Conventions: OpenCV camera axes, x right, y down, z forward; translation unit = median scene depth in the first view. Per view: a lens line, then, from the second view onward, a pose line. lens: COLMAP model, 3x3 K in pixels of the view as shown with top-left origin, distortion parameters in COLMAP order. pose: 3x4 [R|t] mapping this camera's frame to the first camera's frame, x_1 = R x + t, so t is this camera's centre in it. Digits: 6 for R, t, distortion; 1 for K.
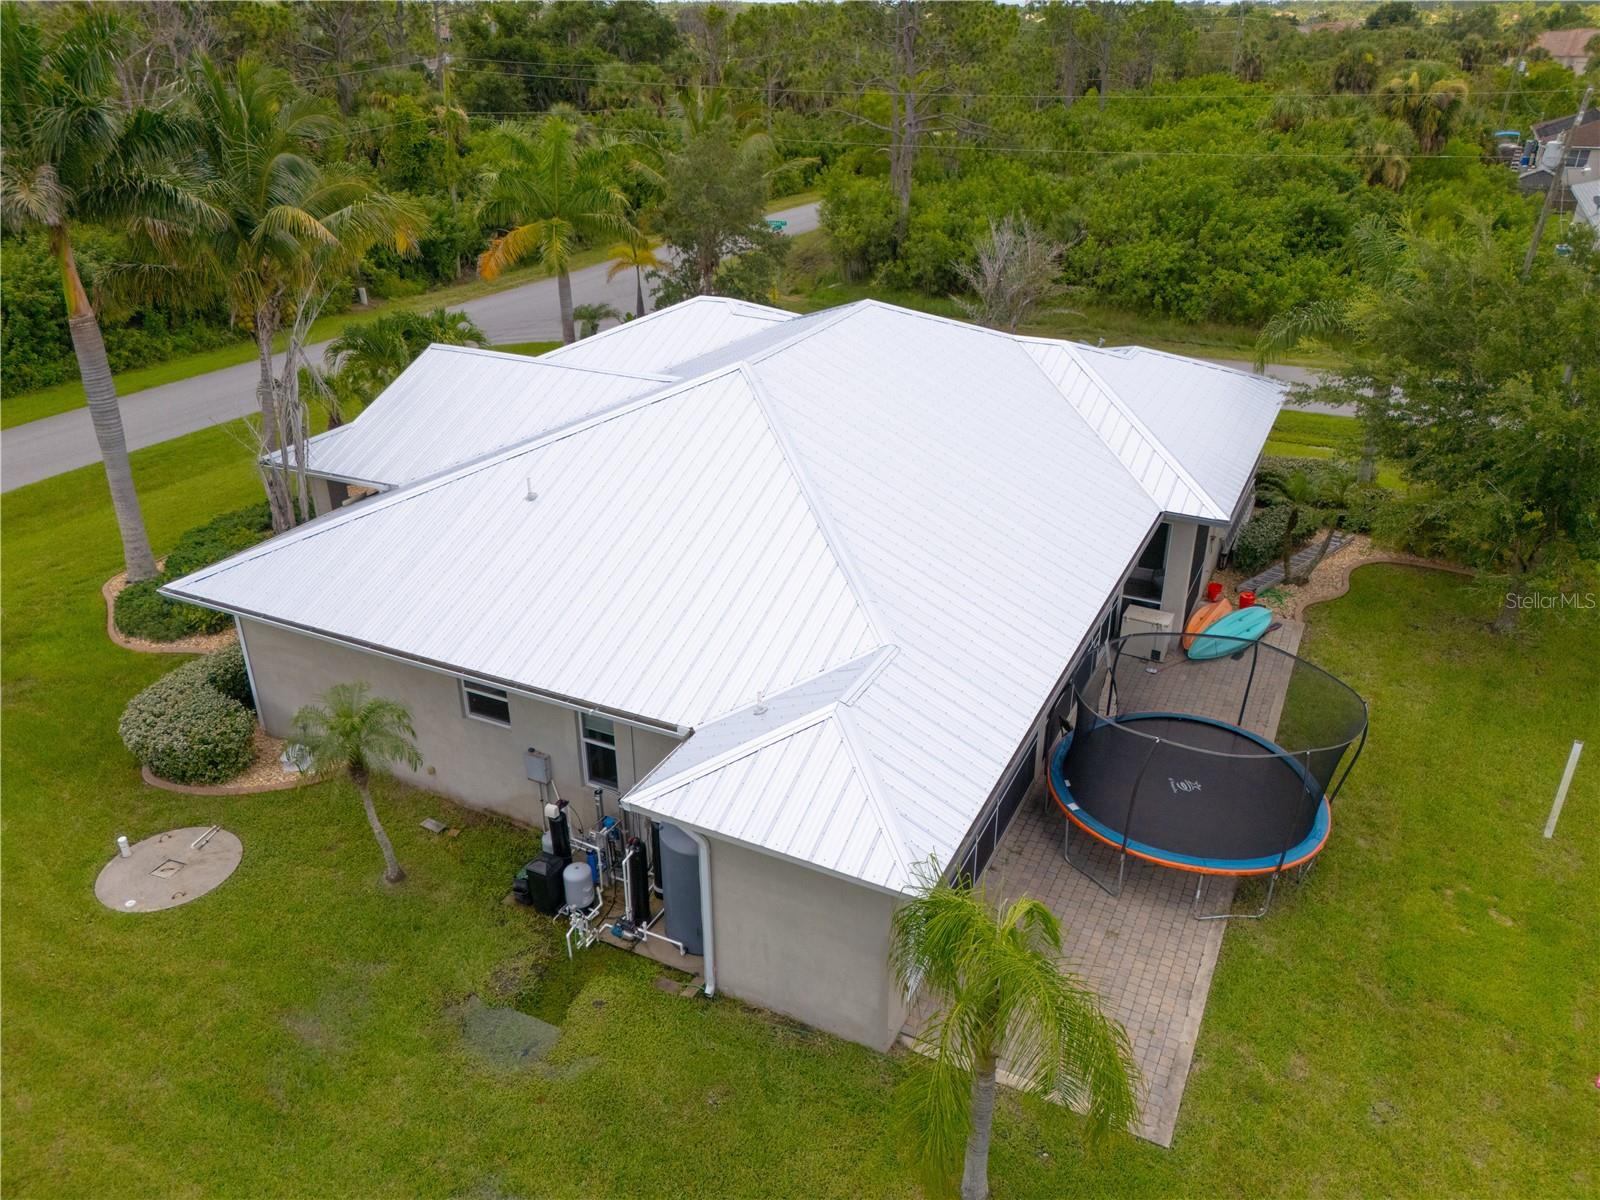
lens RADIAL K [[1205.3, 0, 800.0], [0, 1205.3, 600.0], [0, 0, 1]] dist [0.000059, -0.000281]
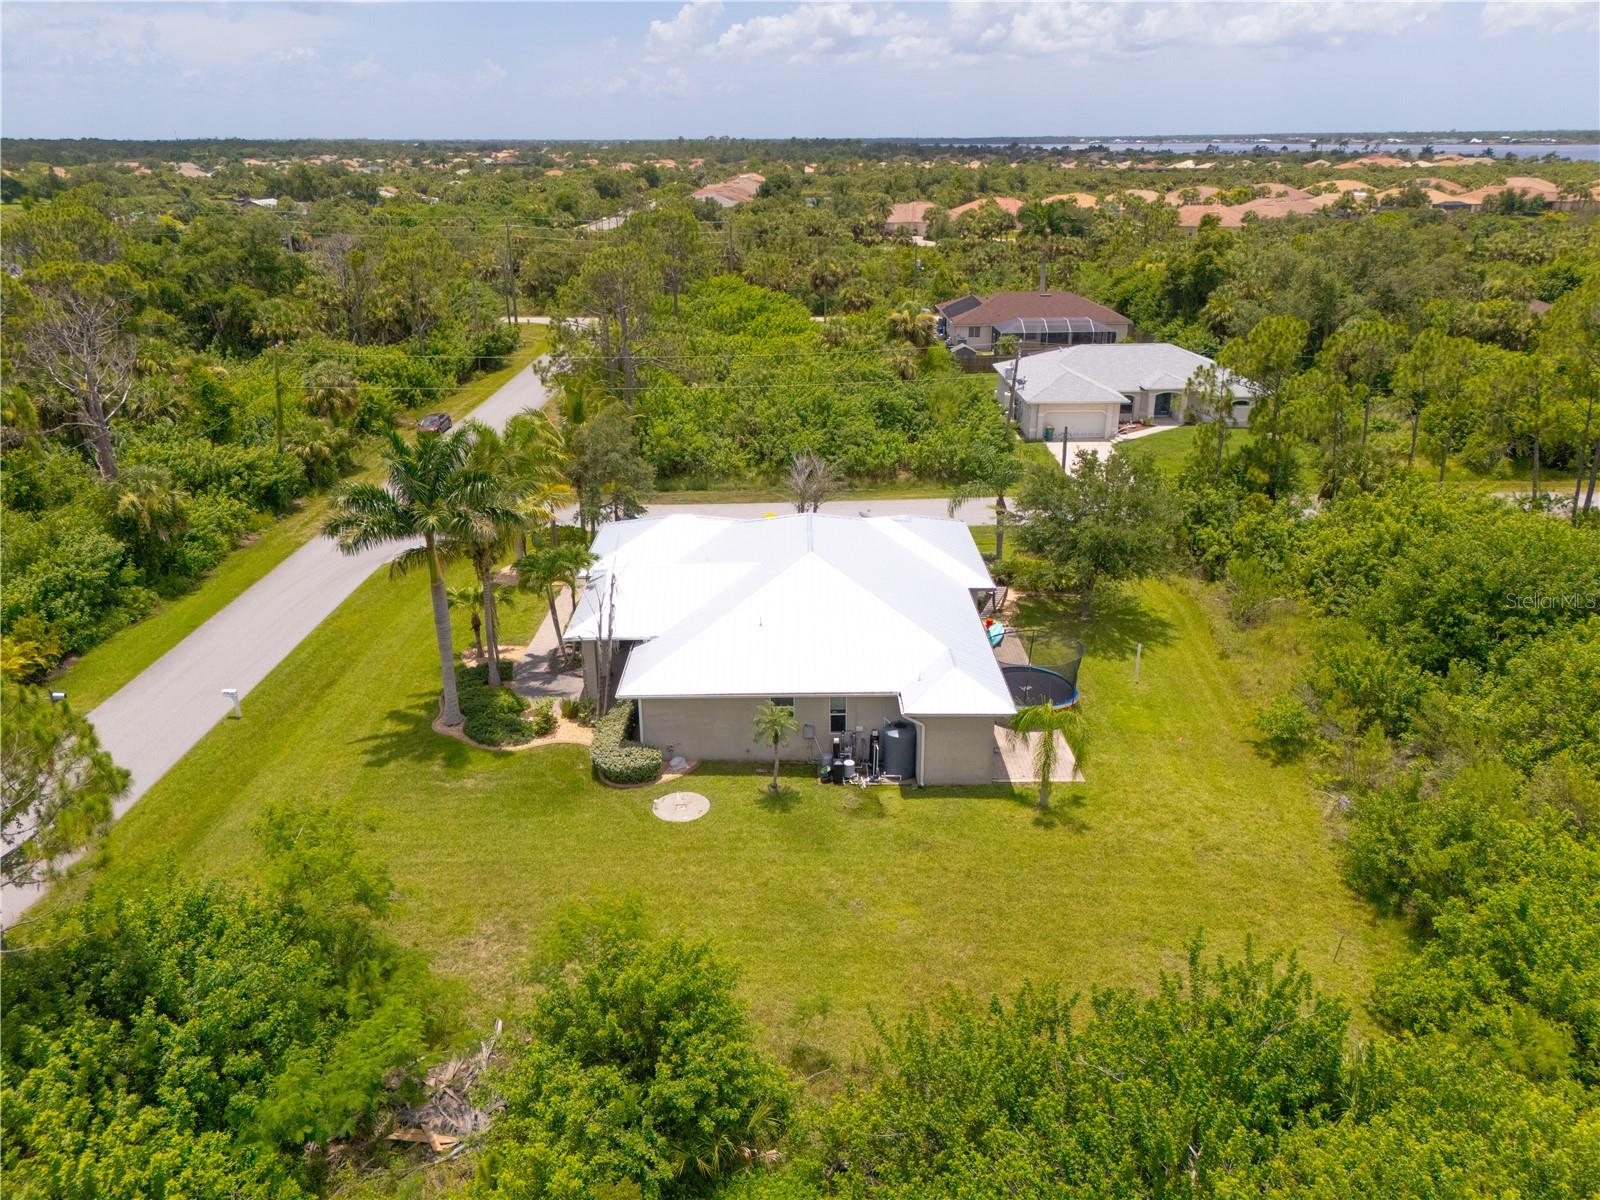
lens RADIAL K [[1168.8, 0, 800.0], [0, 1168.8, 600.0], [0, 0, 1]] dist [-0.004615, -0.003581]
pose [[0.894161, -0.165811, 0.415912, -0.911047], [0.202320, 0.978287, -0.044953, -0.014185], [-0.399427, 0.124342, 0.908293, -0.902908]]
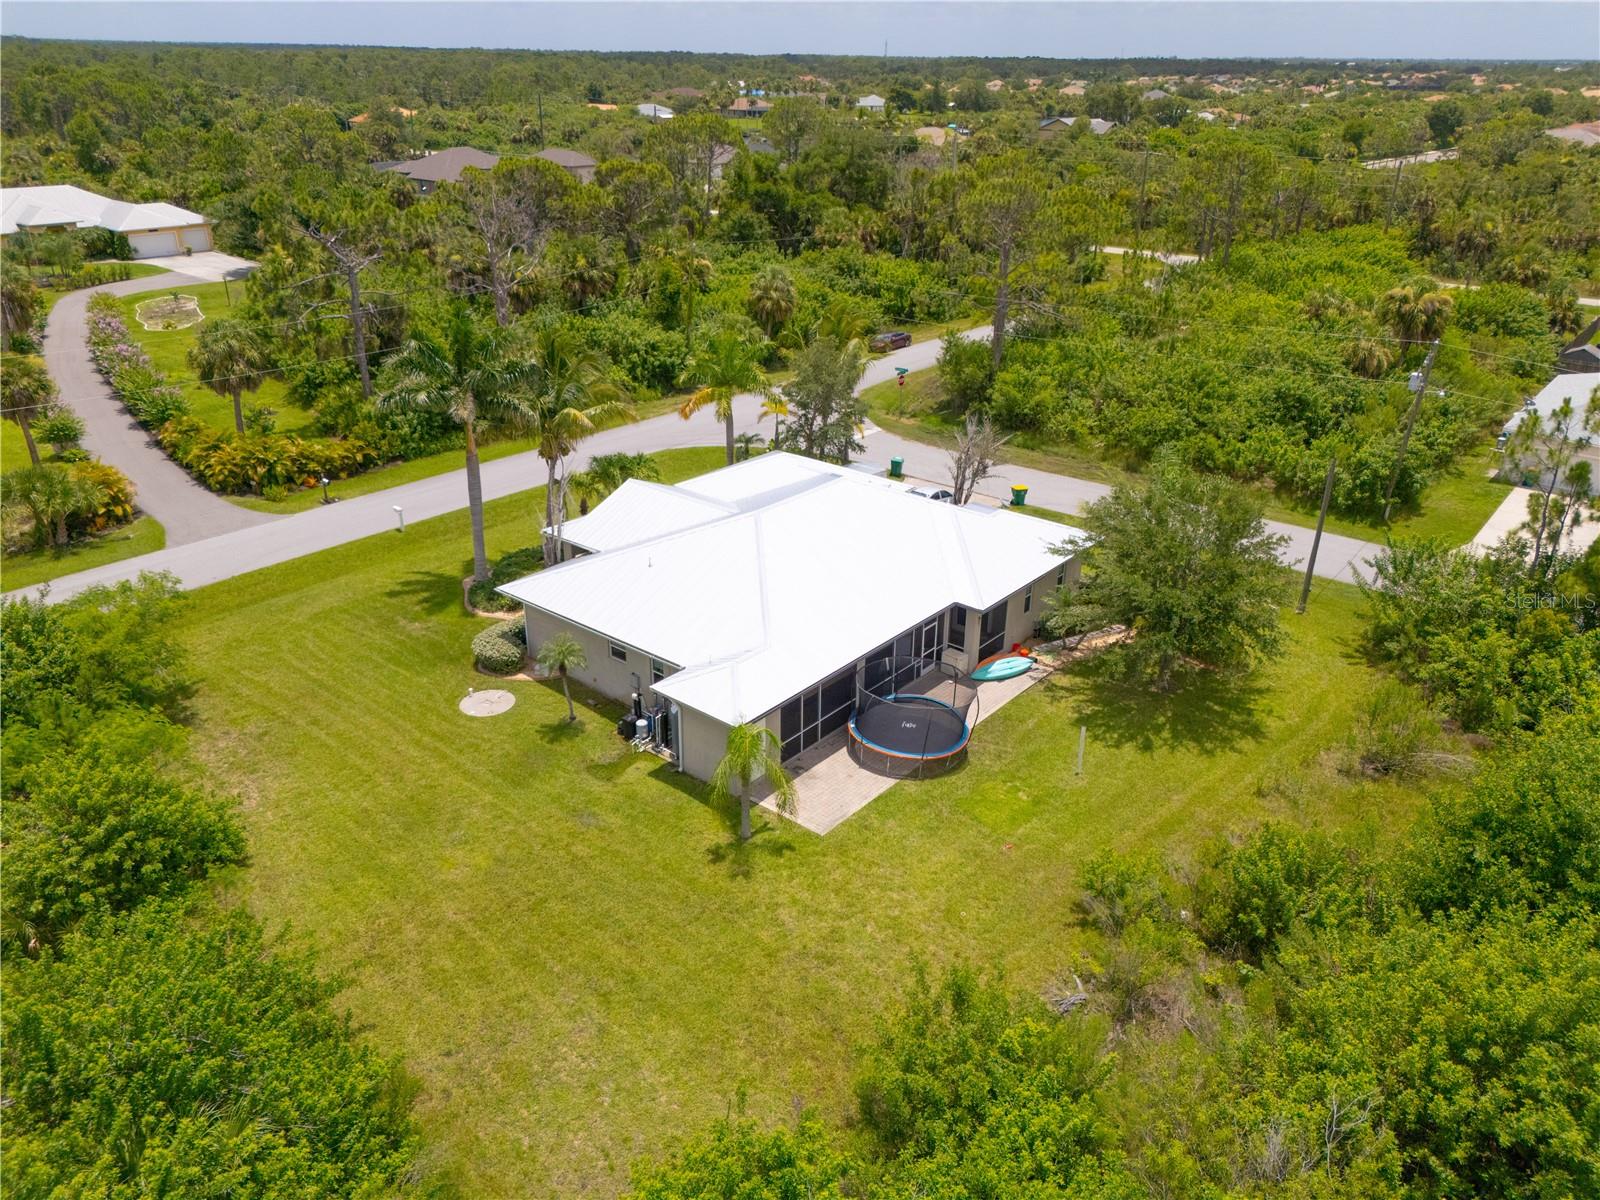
lens RADIAL K [[1205.3, 0, 800.0], [0, 1205.3, 600.0], [0, 0, 1]] dist [0.000059, -0.000281]
pose [[0.973387, 0.107863, -0.202197, 0.437346], [-0.113710, 0.993360, -0.017491, -0.011562], [0.198968, 0.040017, 0.979189, -0.985413]]
